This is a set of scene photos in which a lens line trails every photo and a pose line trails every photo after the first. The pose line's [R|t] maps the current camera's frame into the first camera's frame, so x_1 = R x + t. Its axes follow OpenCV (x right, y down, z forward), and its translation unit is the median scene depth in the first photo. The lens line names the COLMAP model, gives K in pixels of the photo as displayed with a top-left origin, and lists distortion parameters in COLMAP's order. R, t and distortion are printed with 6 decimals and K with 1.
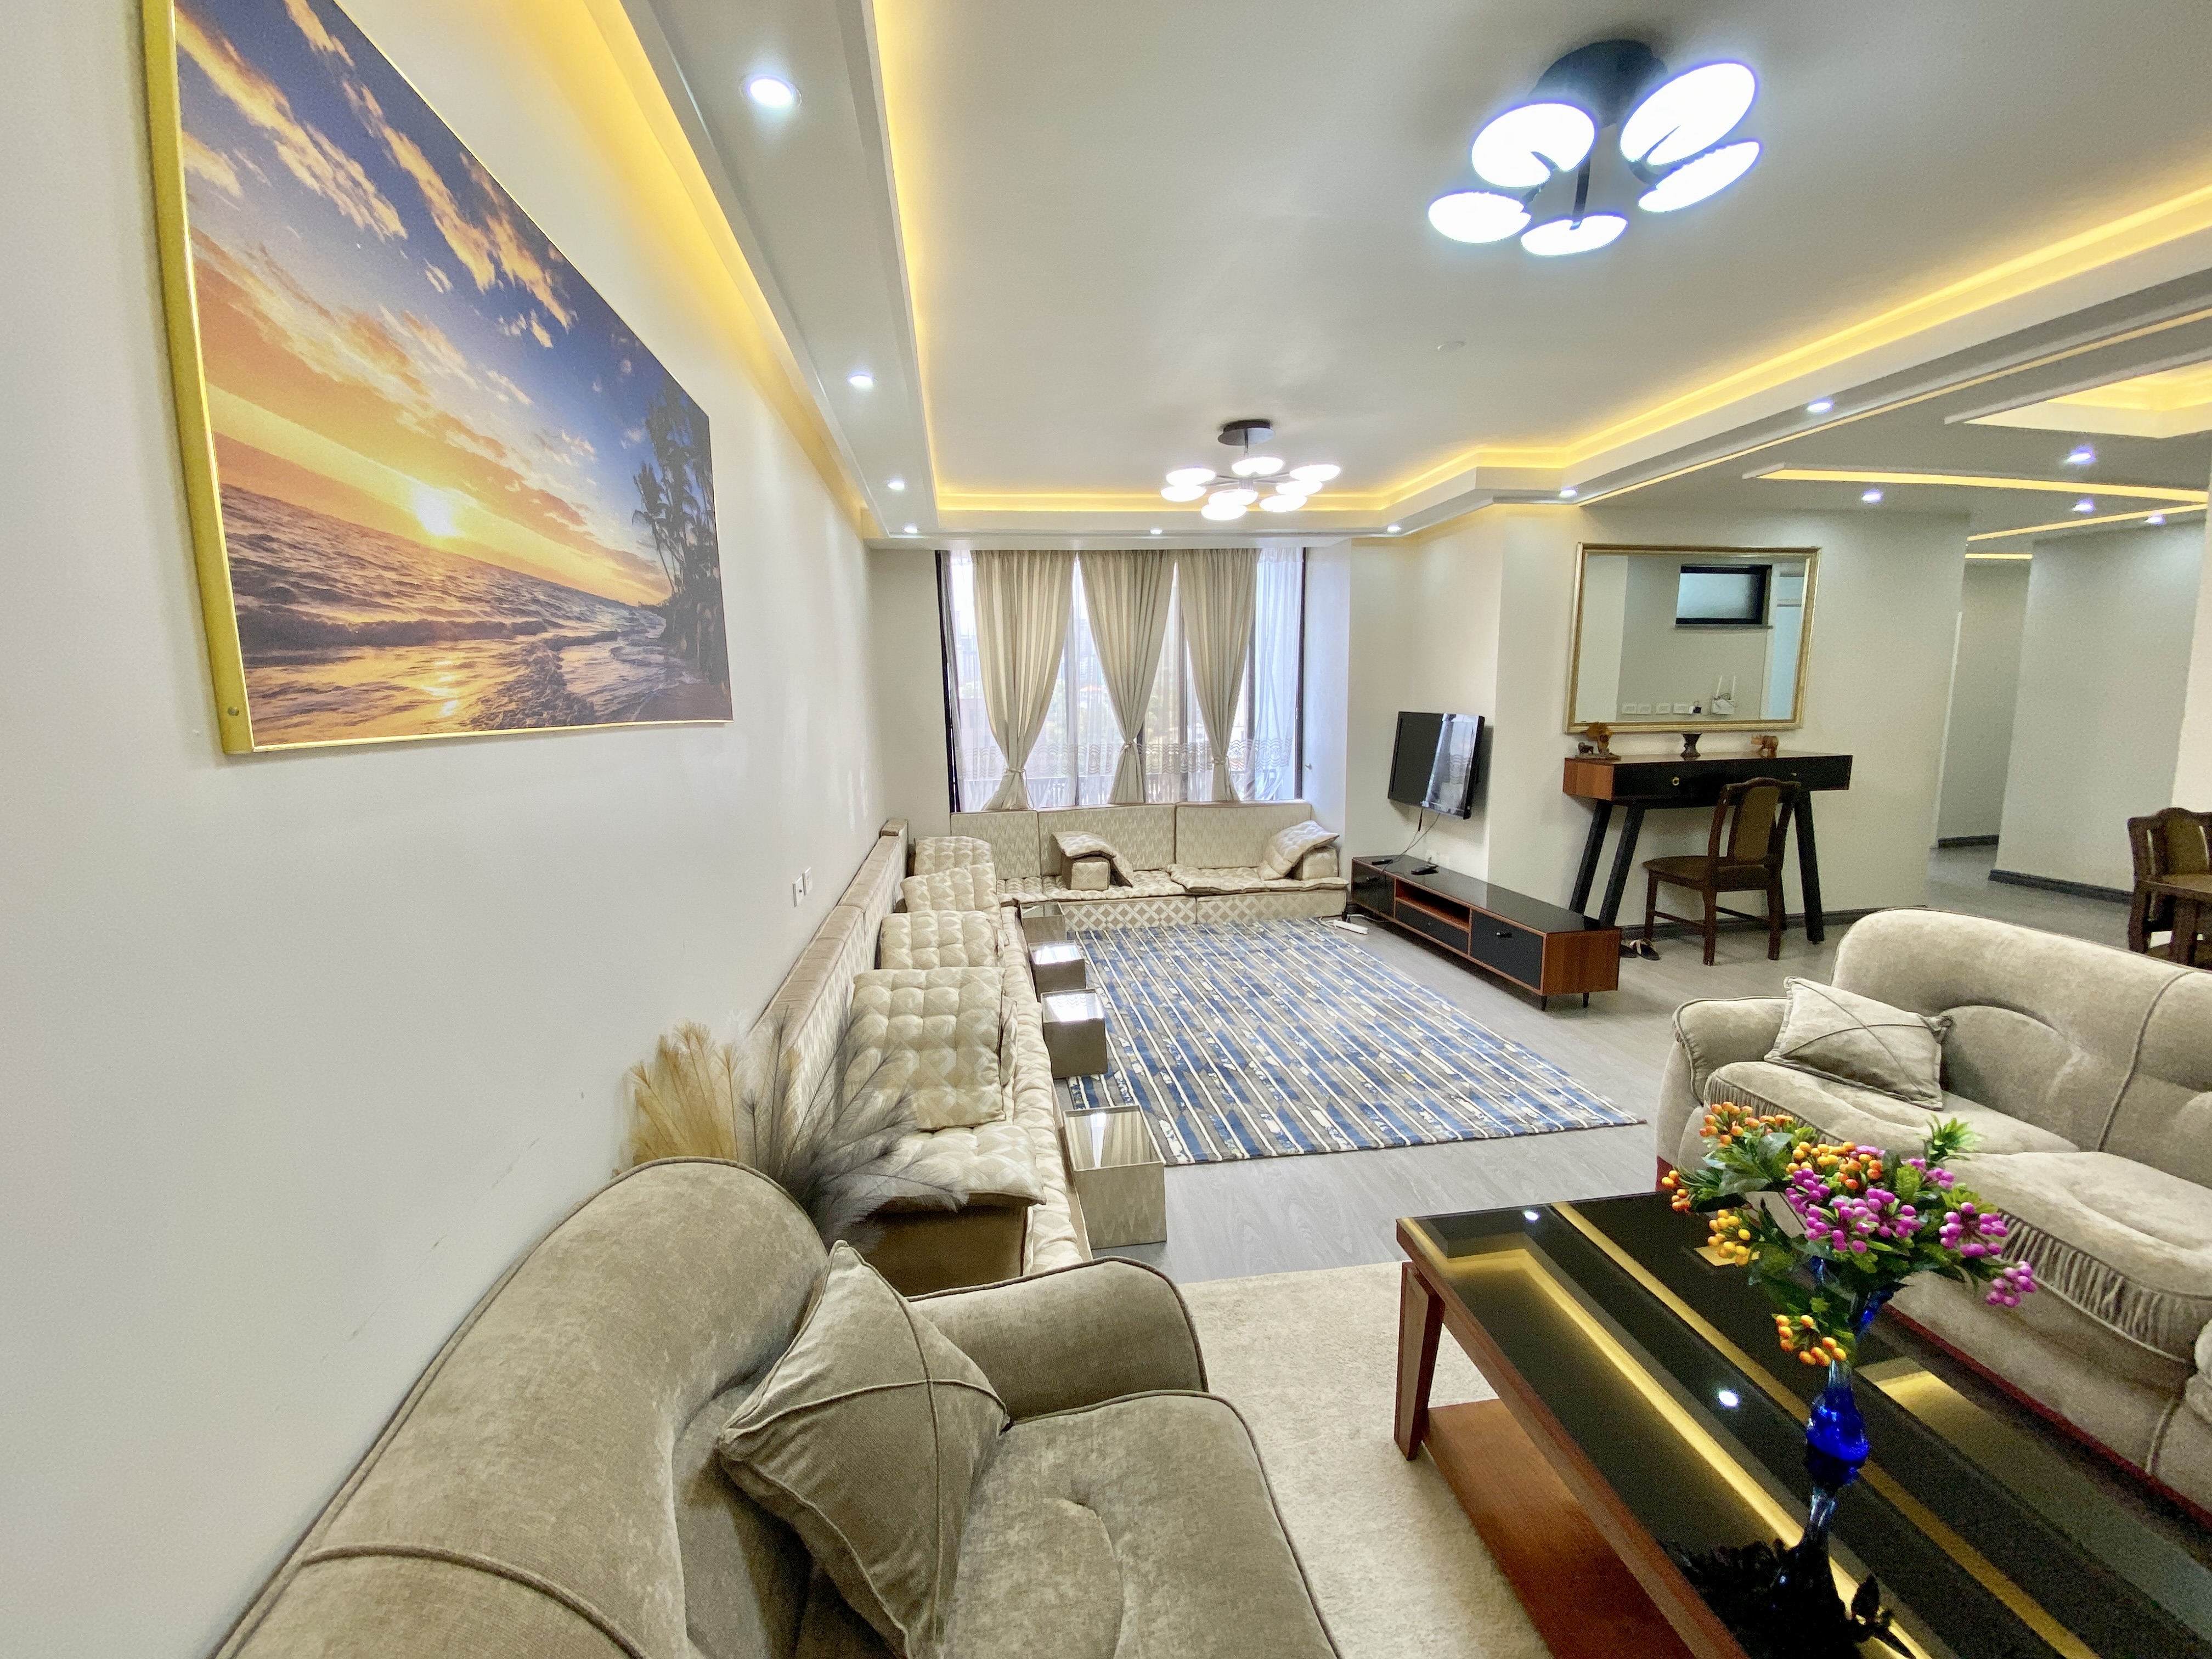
lens RADIAL K [[886.5, 0, 1099.3], [0, 886.5, 824.8], [0, 0, 1]] dist [0.030746, -0.031081]
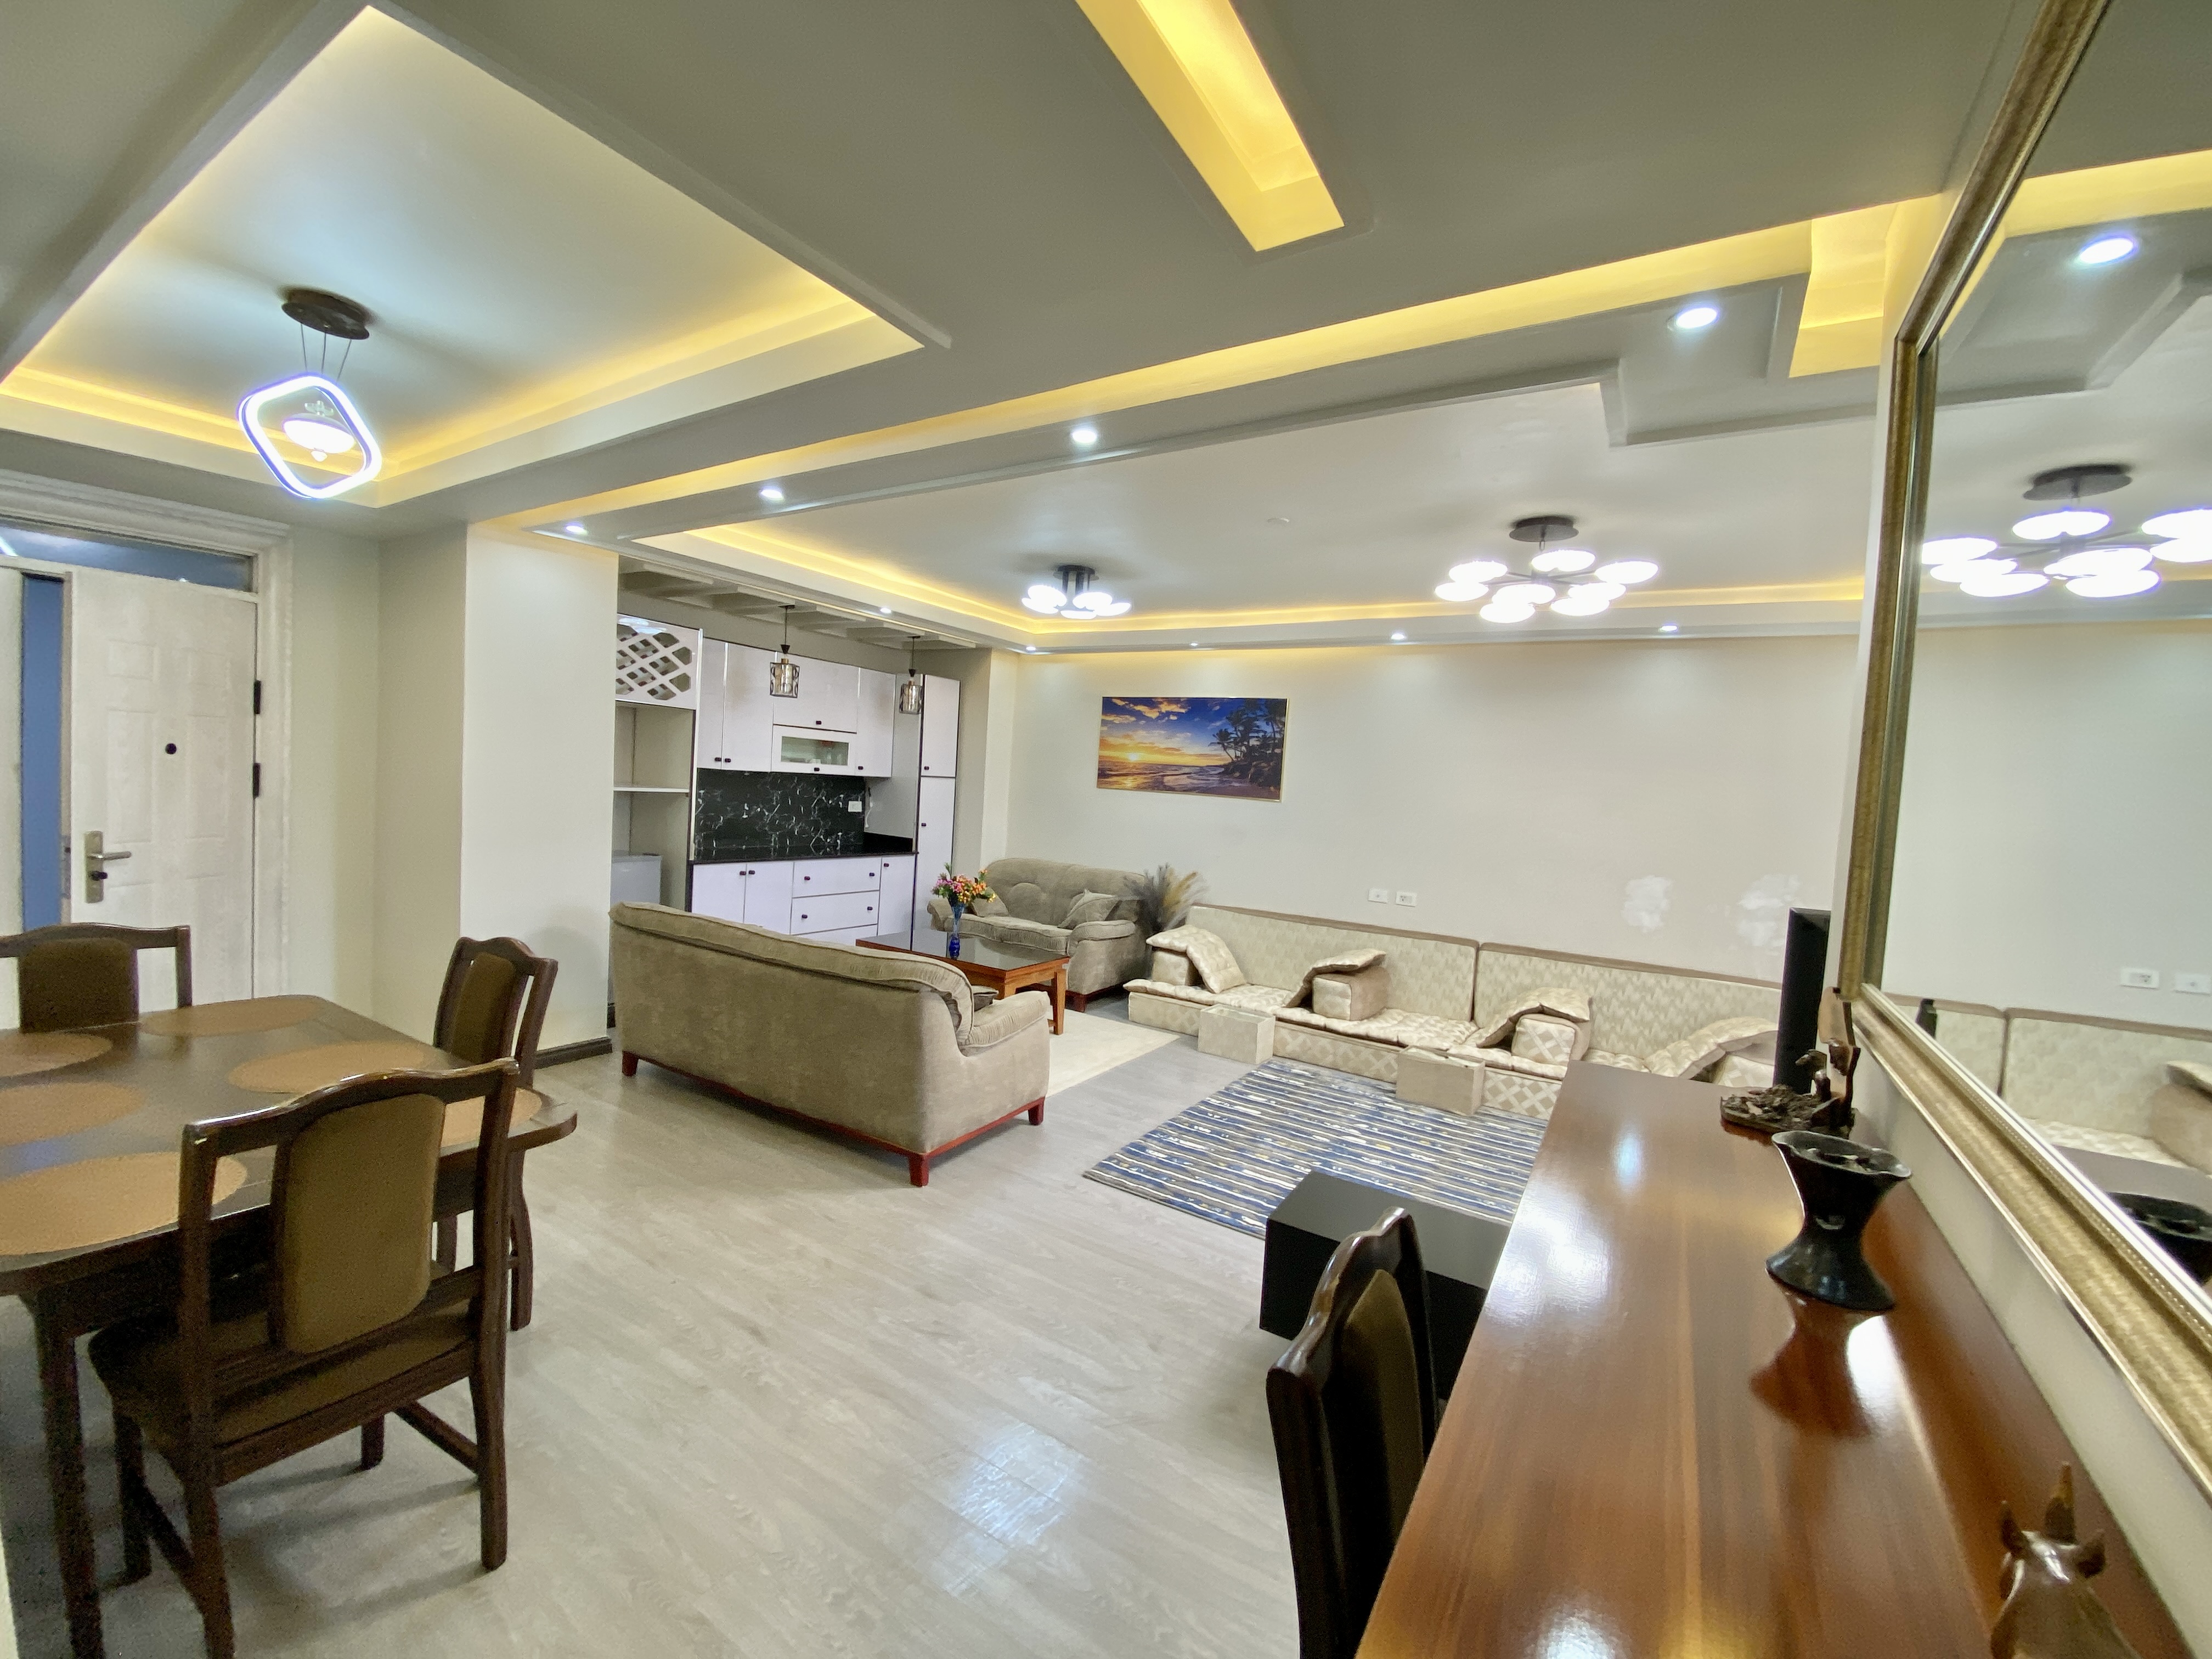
lens RADIAL K [[886.5, 0, 1099.3], [0, 886.5, 824.8], [0, 0, 1]] dist [0.030746, -0.031081]
pose [[-0.656245, 0.018944, -0.754310, 1.214112], [-0.153667, 0.975379, 0.158185, -0.231931], [0.738734, 0.219721, -0.637177, 1.389072]]
